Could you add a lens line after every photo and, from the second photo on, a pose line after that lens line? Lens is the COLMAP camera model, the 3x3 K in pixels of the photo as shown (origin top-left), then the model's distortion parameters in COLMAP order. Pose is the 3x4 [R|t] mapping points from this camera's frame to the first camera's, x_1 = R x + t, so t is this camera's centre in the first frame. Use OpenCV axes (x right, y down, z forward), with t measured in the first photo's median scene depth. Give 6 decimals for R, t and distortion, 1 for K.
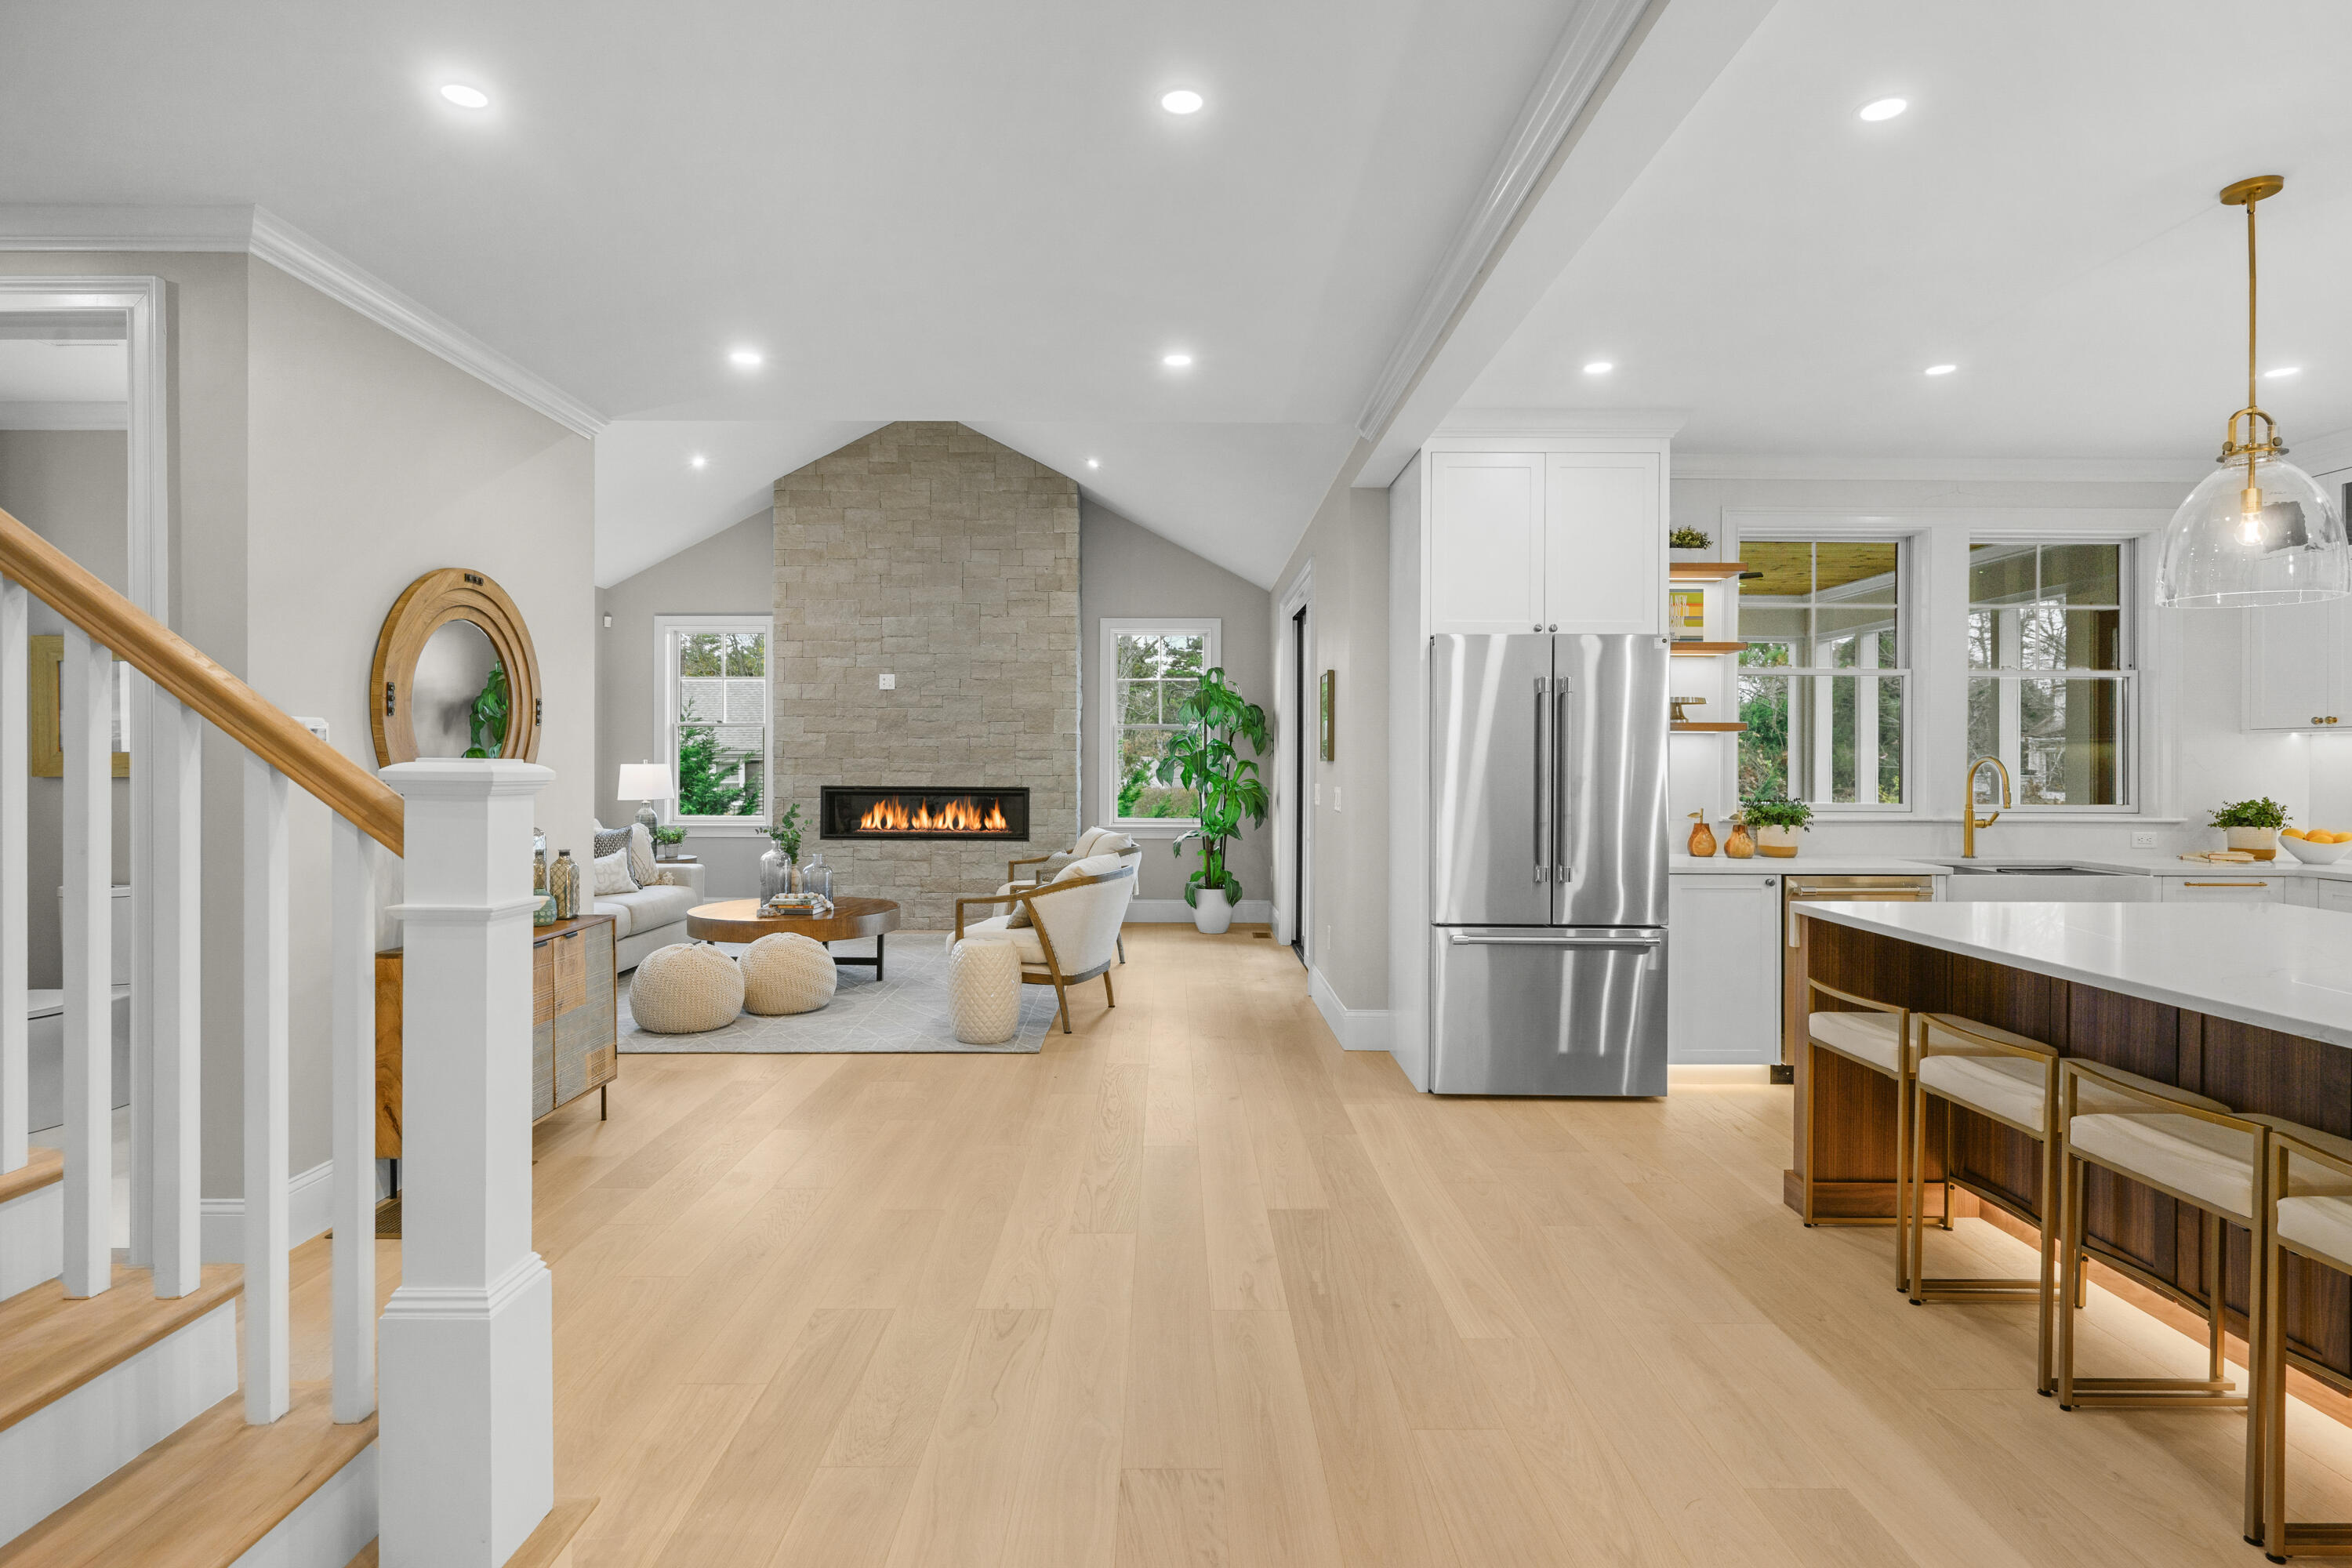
lens RADIAL K [[1219.4, 0, 1163.1], [0, 1219.4, 755.0], [0, 0, 1]] dist [-0.005343, 0.001428]
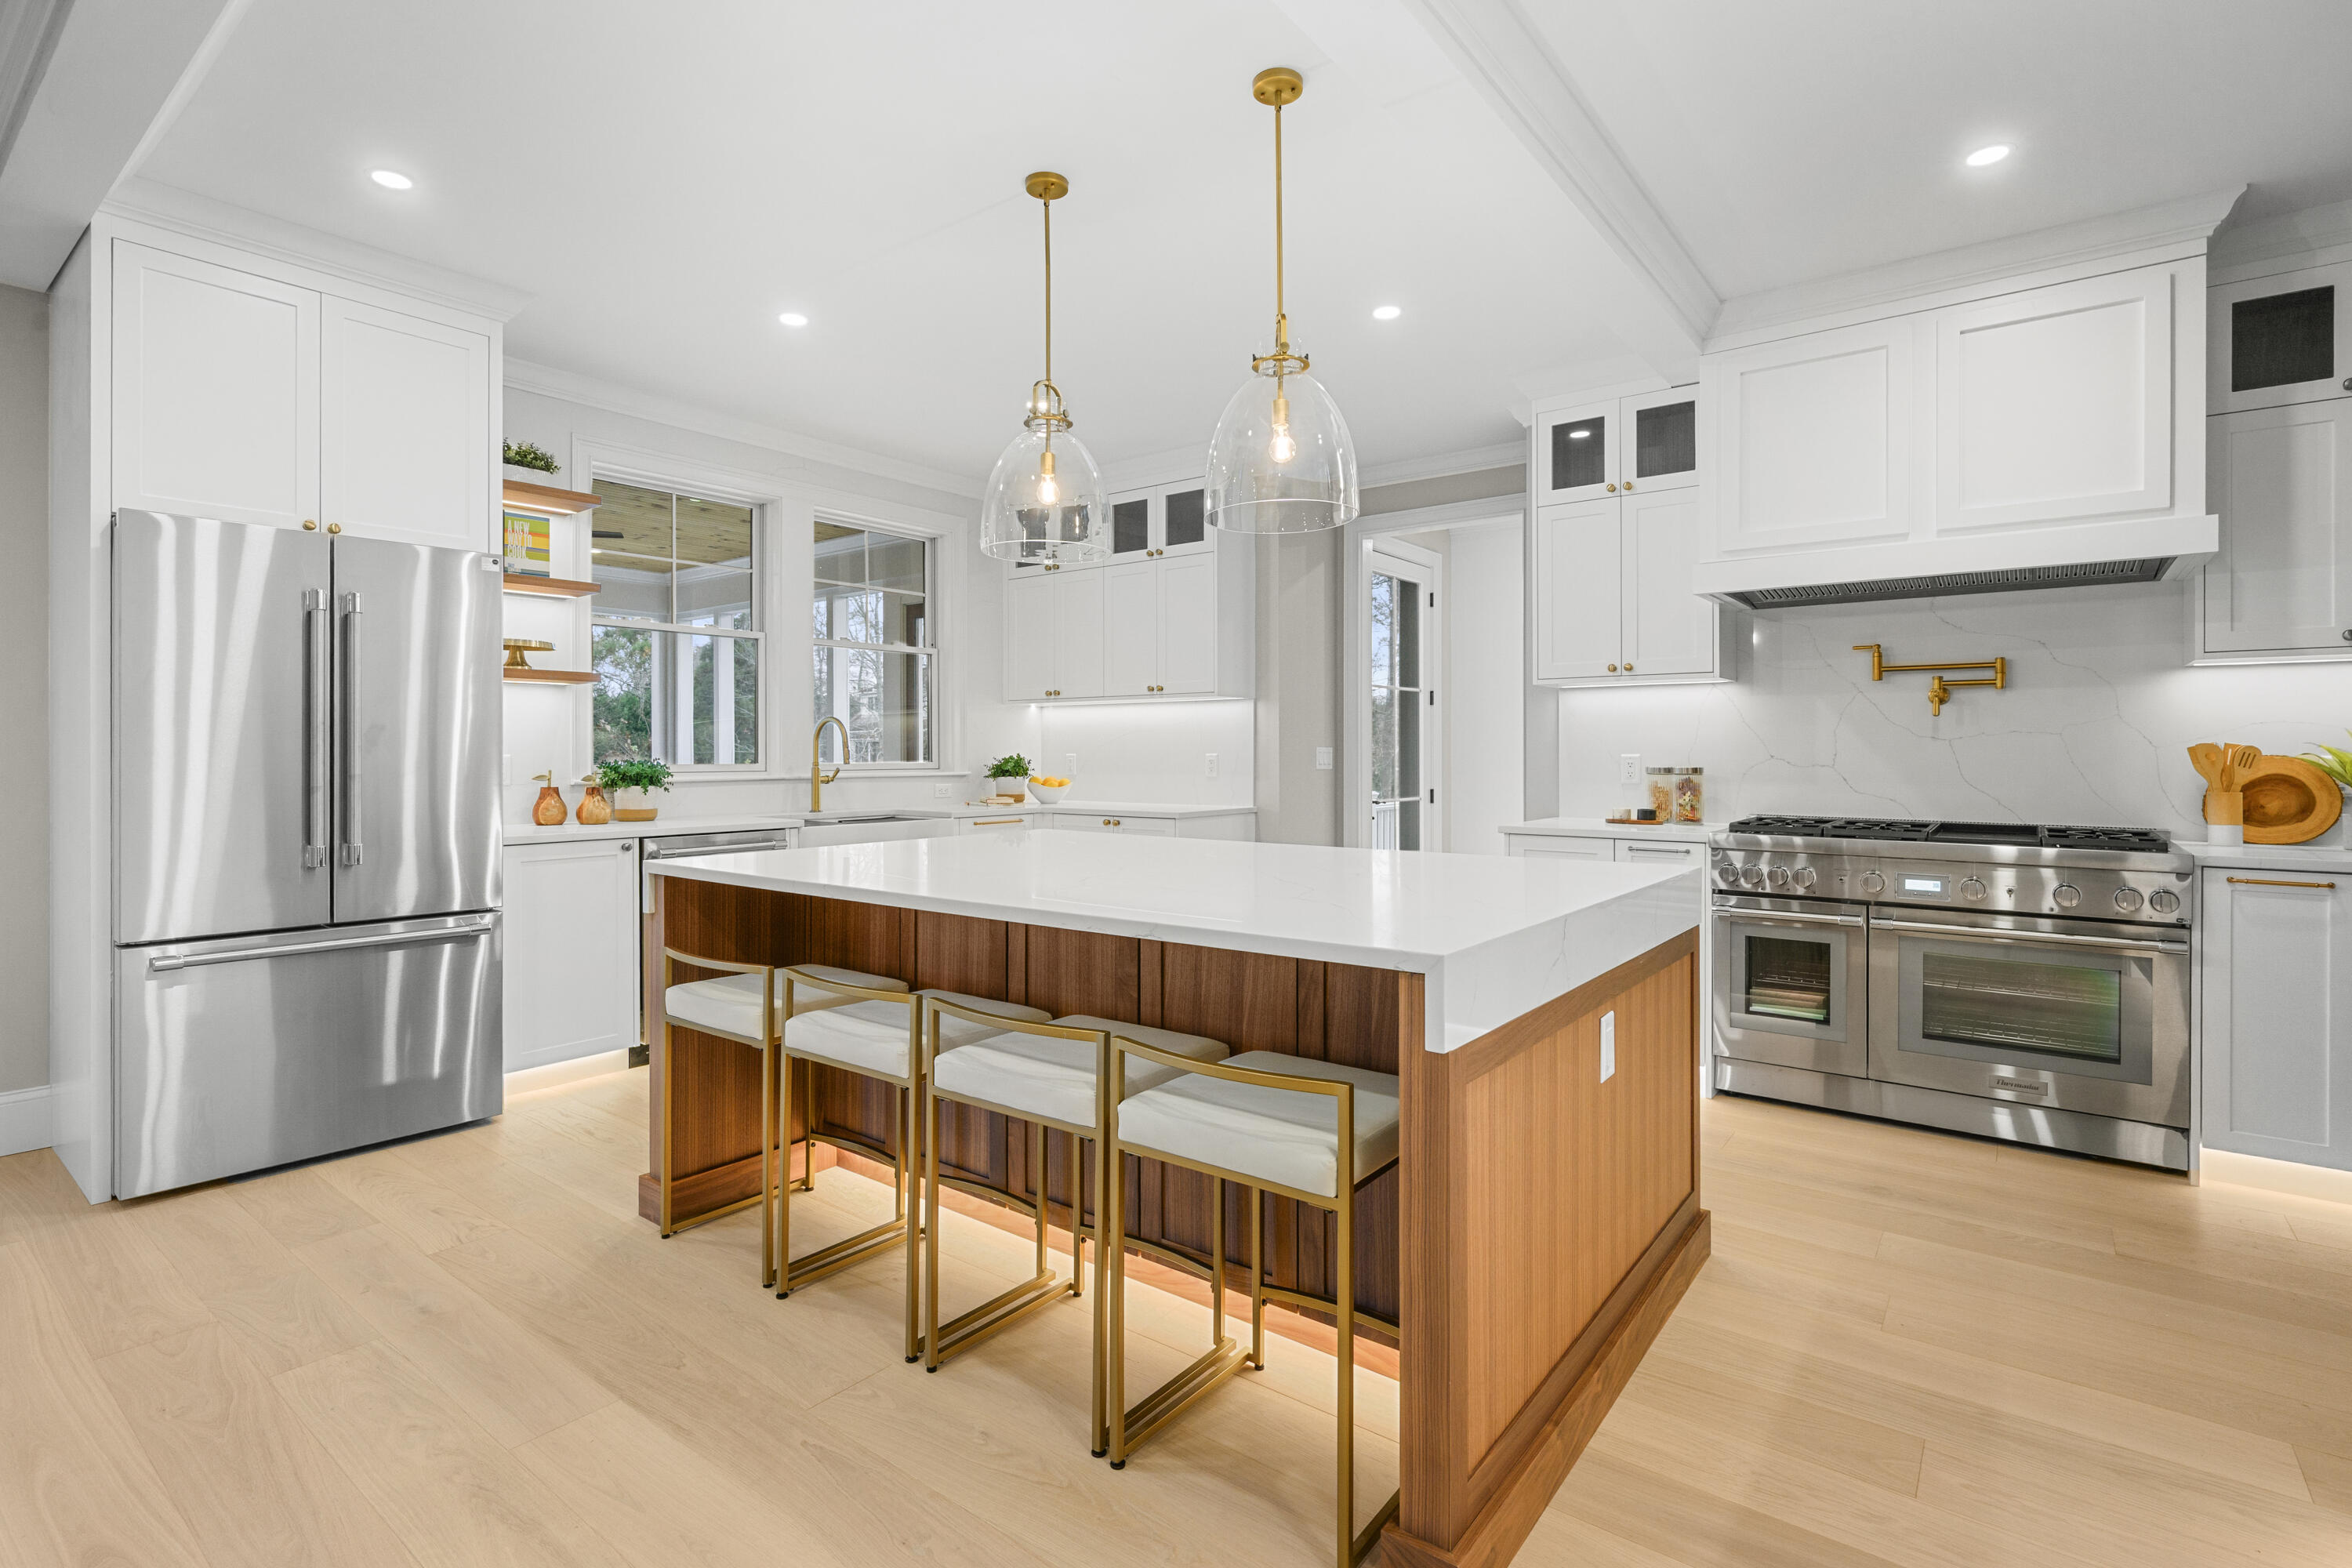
lens RADIAL K [[1117.5, 0, 1178.5], [0, 1117.5, 763.2], [0, 0, 1]] dist [0.001525, -0.001787]
pose [[0.613199, -0.012484, 0.789830, 0.073551], [-0.000146, 0.999873, 0.015917, 0.022913], [-0.789929, -0.009876, 0.613119, 0.129648]]
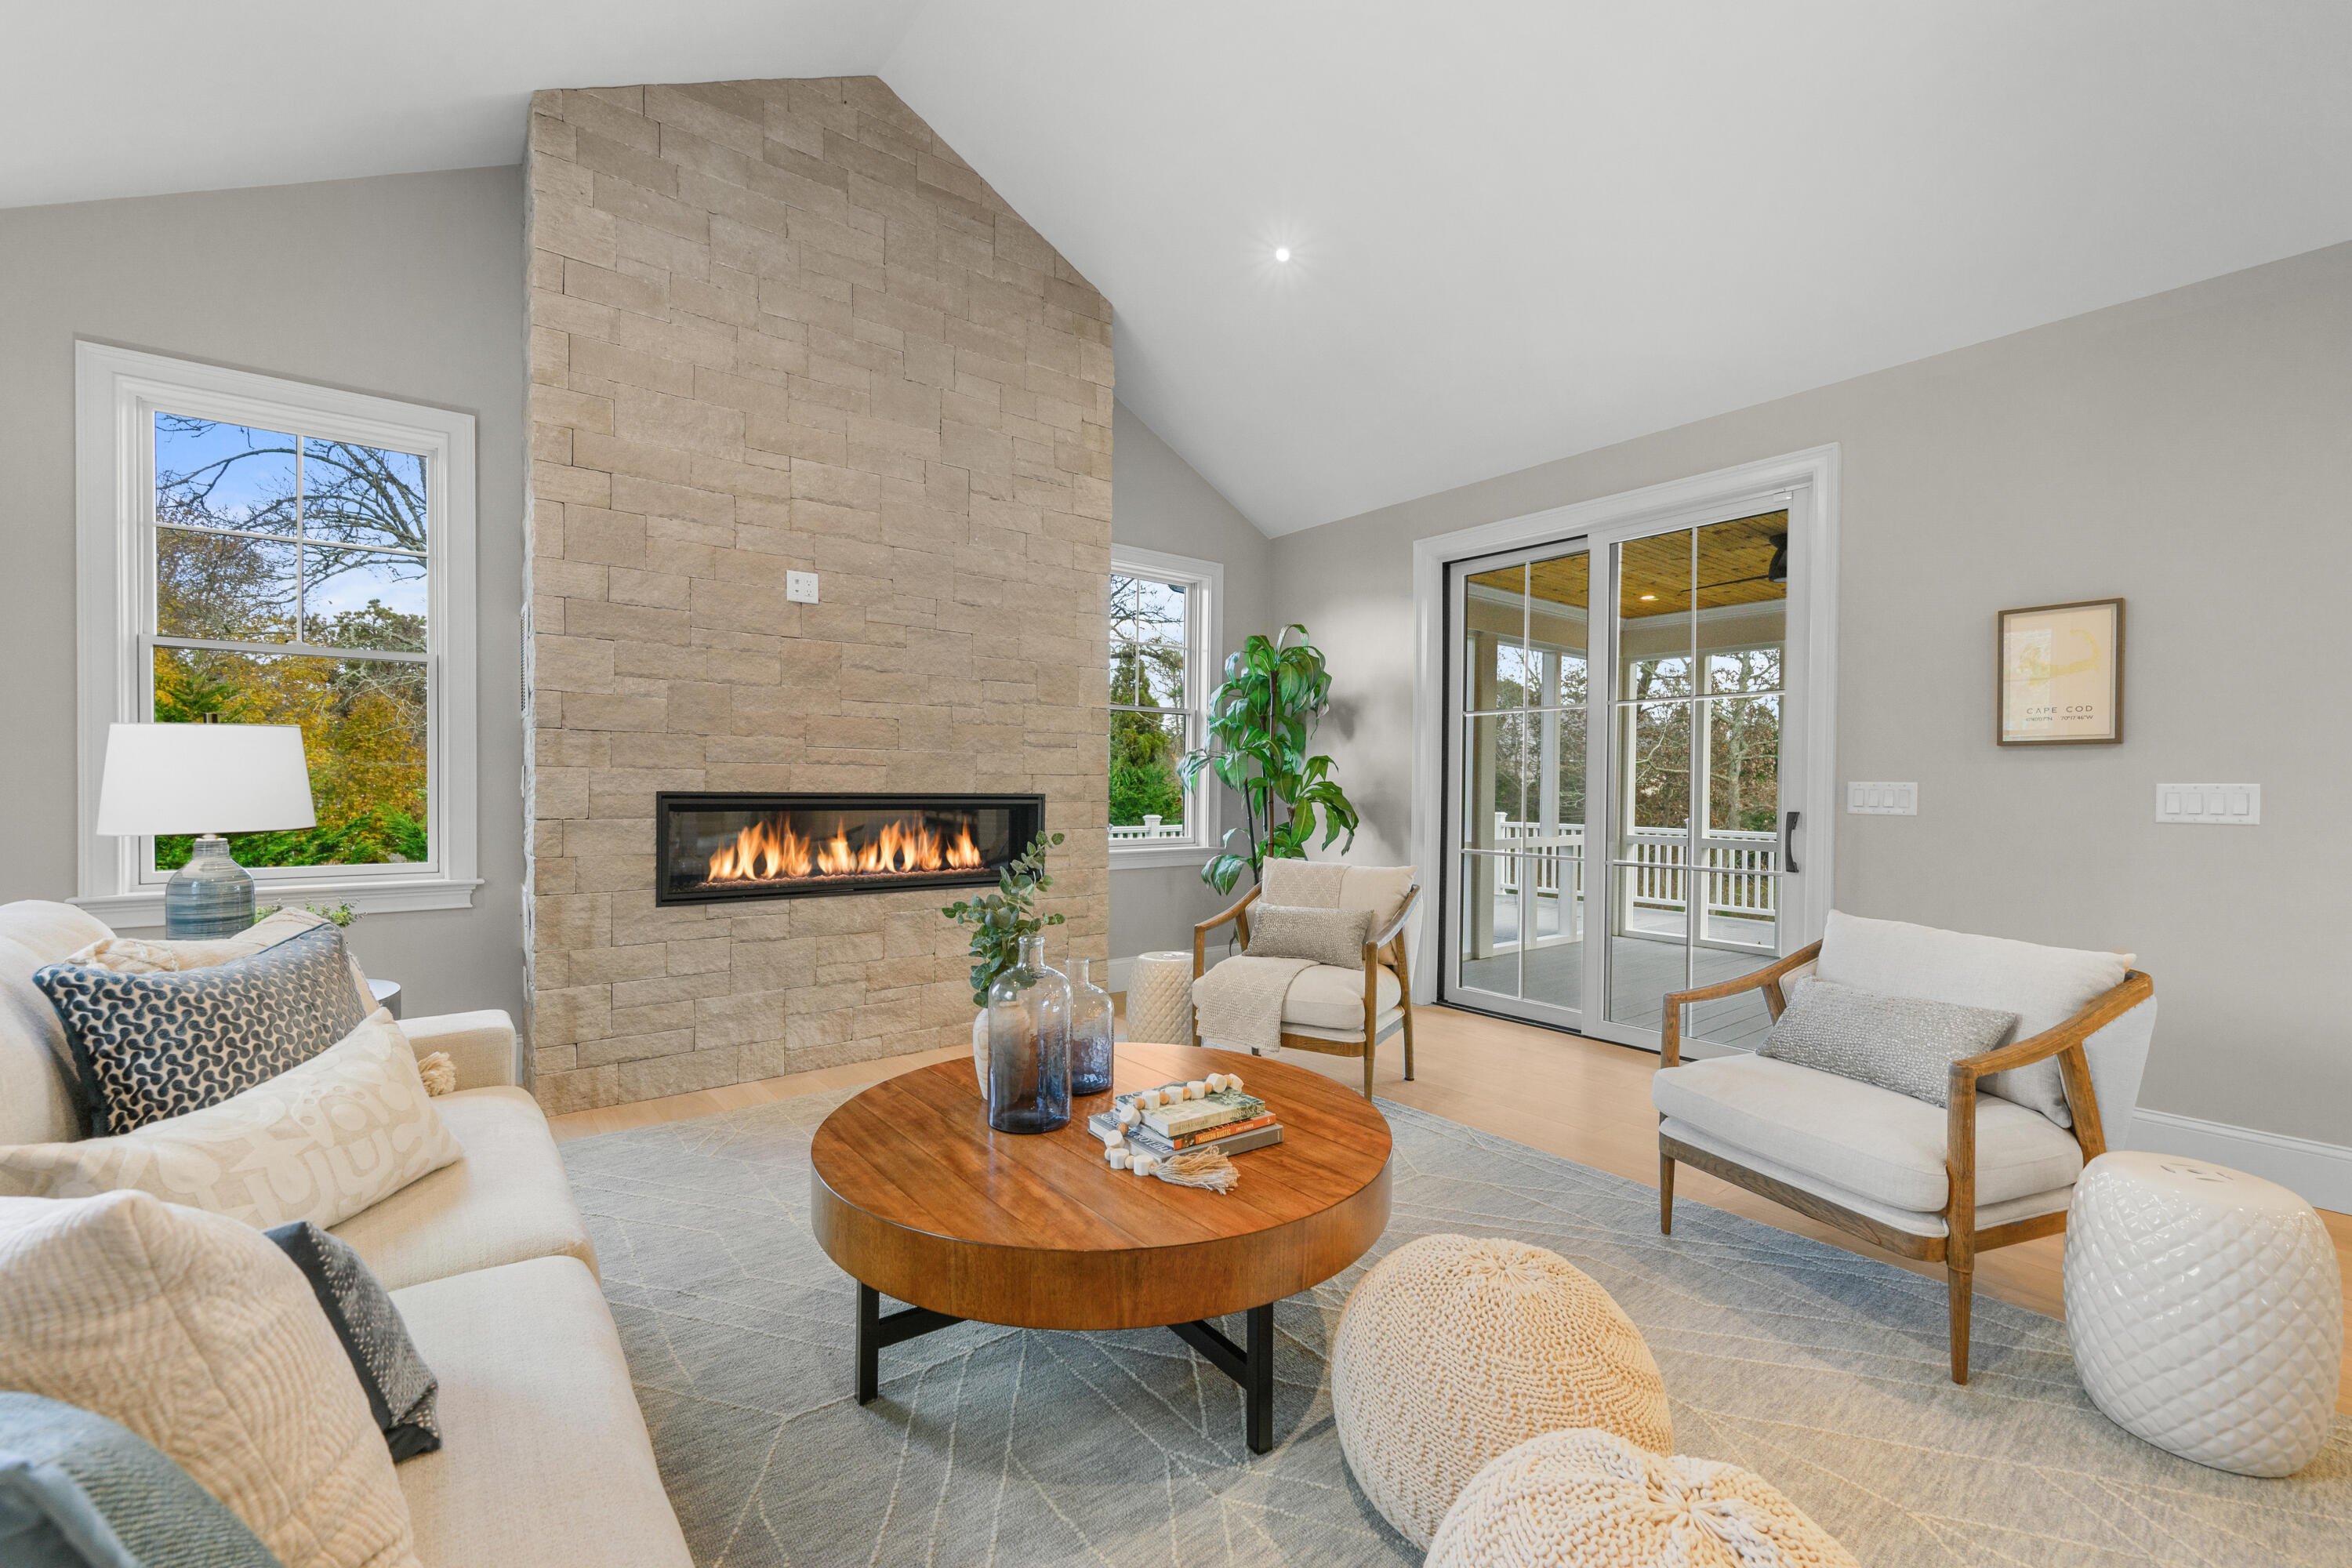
lens RADIAL K [[1003.0, 0, 1178.7], [0, 1003.0, 778.4], [0, 0, 1]] dist [0.001753, 0.000147]
pose [[0.767074, 0.005493, 0.641535, -0.569222], [-0.016769, 0.999793, 0.011490, 0.018411], [-0.641339, -0.019572, 0.767008, 0.880111]]
